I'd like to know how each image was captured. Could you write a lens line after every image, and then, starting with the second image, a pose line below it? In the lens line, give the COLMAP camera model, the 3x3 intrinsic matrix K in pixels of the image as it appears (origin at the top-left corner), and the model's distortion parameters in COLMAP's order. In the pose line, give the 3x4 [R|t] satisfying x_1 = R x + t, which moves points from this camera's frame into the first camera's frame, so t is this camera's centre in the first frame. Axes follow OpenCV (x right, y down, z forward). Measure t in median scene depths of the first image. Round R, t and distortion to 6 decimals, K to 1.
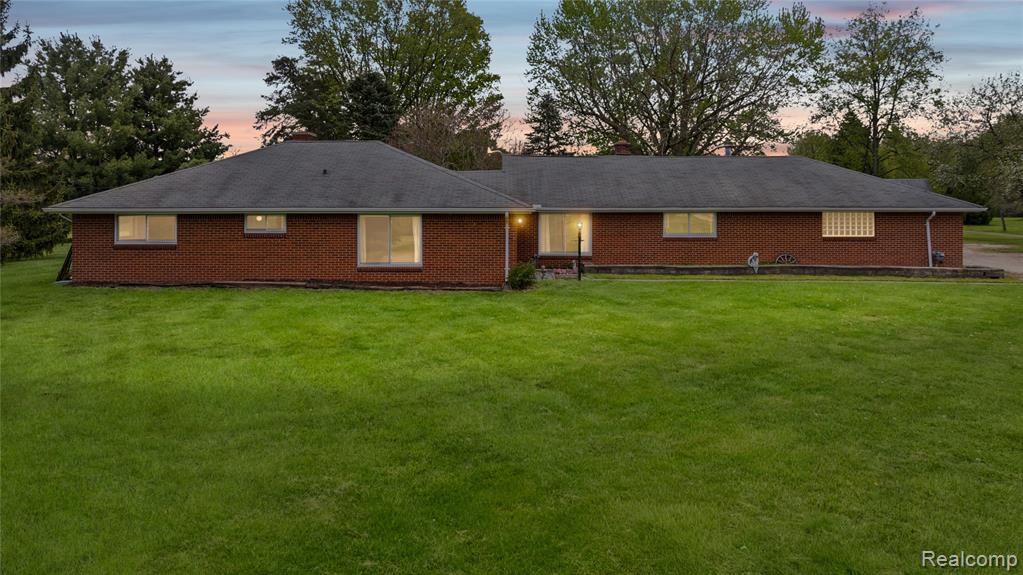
lens RADIAL K [[731.0, 0, 510.3], [0, 731.0, 286.9], [0, 0, 1]] dist [-0.030449, 0.025361]
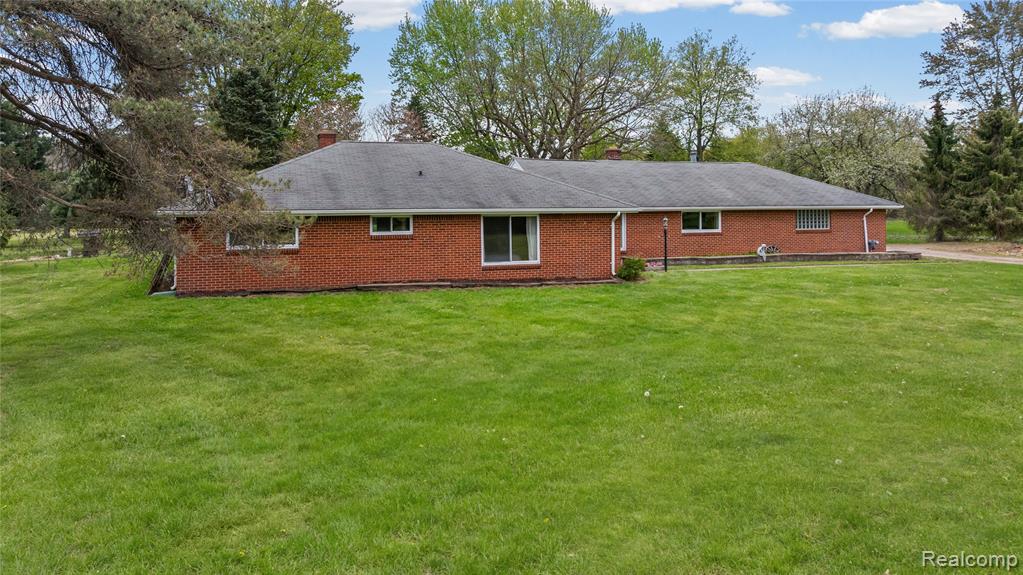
lens RADIAL K [[731.0, 0, 506.7], [0, 731.0, 283.4], [0, 0, 1]] dist [-0.030449, 0.025361]
pose [[0.945171, -0.040335, 0.324075, -0.430649], [0.042160, 0.999110, 0.001388, -0.002036], [-0.323843, 0.012351, 0.946030, 0.008862]]
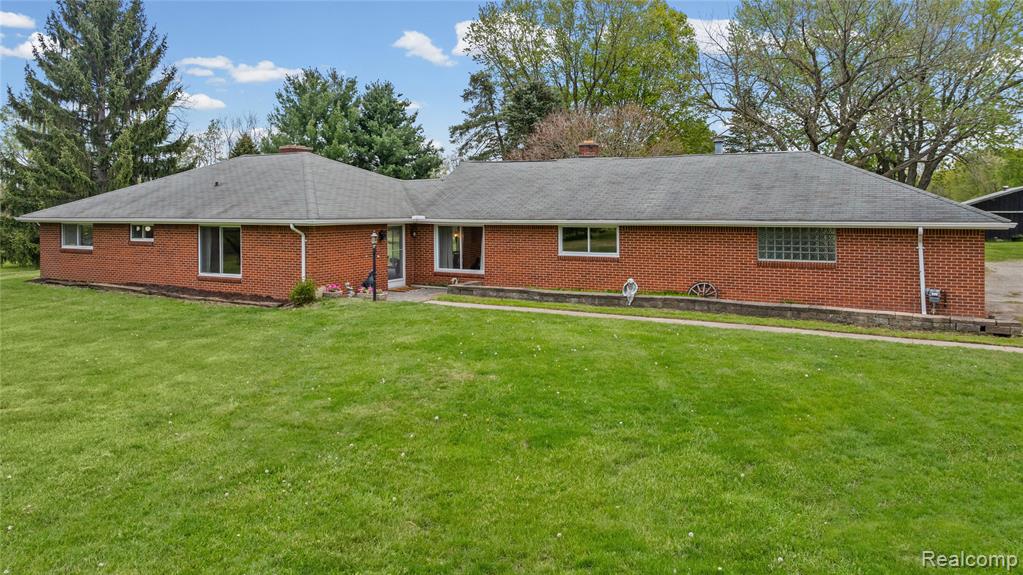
lens RADIAL K [[731.0, 0, 514.7], [0, 731.0, 291.7], [0, 0, 1]] dist [-0.030449, 0.025361]
pose [[0.886190, 0.051678, -0.460431, 0.560321], [-0.054816, 0.998475, 0.006564, -0.030128], [0.460069, 0.019422, 0.887671, 0.244299]]
